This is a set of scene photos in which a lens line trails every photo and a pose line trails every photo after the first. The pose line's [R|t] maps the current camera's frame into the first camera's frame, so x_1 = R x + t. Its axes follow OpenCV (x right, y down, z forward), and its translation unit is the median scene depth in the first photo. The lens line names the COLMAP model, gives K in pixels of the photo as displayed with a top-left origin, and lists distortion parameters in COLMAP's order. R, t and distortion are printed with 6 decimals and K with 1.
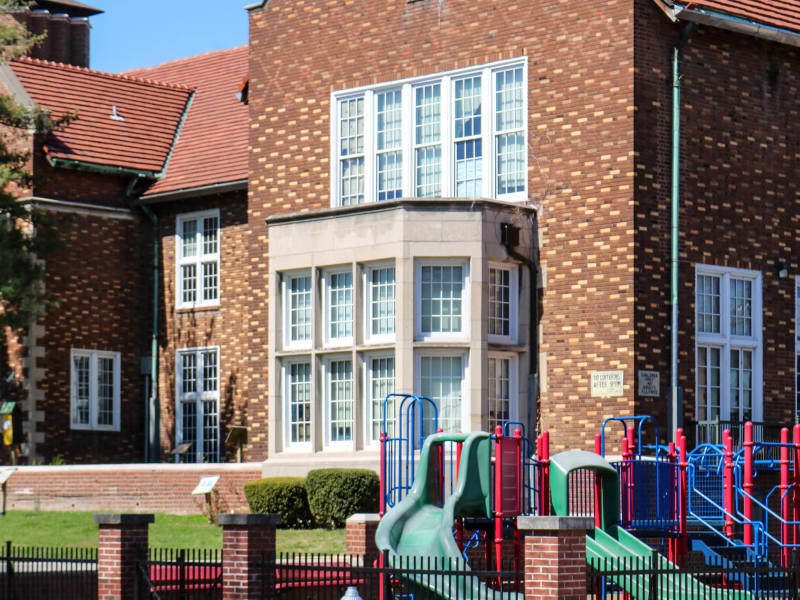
lens RADIAL K [[2196.0, 0, 399.9], [0, 2196.0, 421.0], [0, 0, 1]] dist [0.061382, 0.104686]
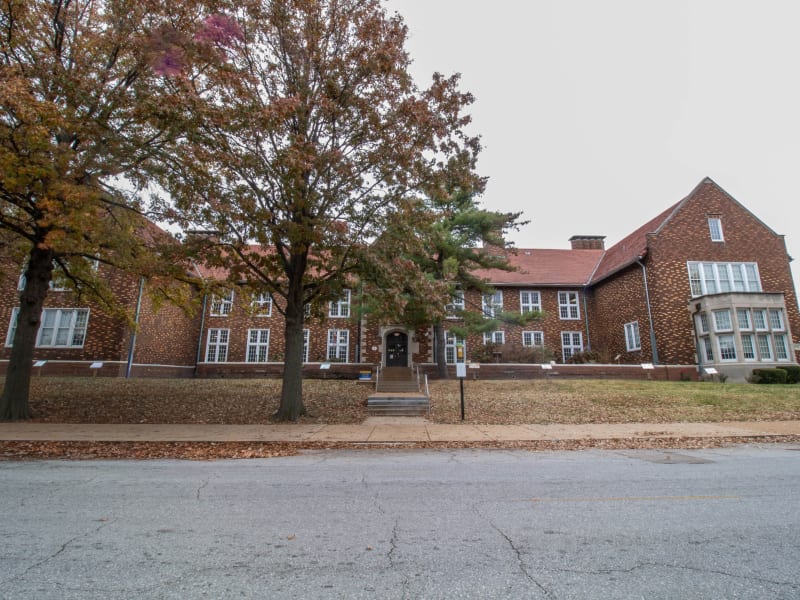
lens RADIAL K [[413.3, 0, 401.0], [0, 413.3, 288.9], [0, 0, 1]] dist [0.004176, -0.017559]
pose [[0.691725, 0.171788, 0.701431, -0.875148], [-0.032394, 0.977698, -0.207503, 0.053211], [-0.721434, 0.120813, 0.681863, 0.942445]]
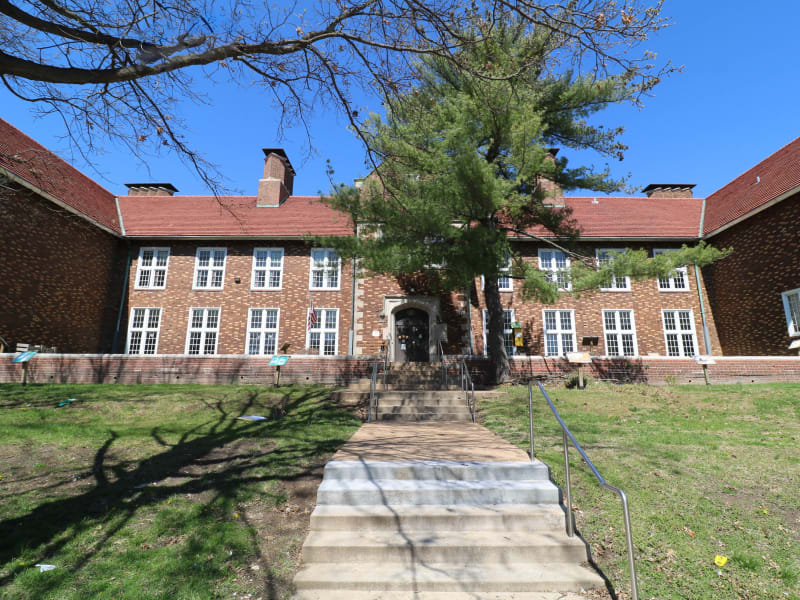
lens RADIAL K [[430.0, 0, 401.1], [0, 430.0, 282.4], [0, 0, 1]] dist [-0.009832, -0.000567]
pose [[0.709909, 0.173005, 0.682714, -0.672664], [-0.031614, 0.976211, -0.214506, 0.051544], [-0.703583, 0.130697, 0.698491, 1.147404]]
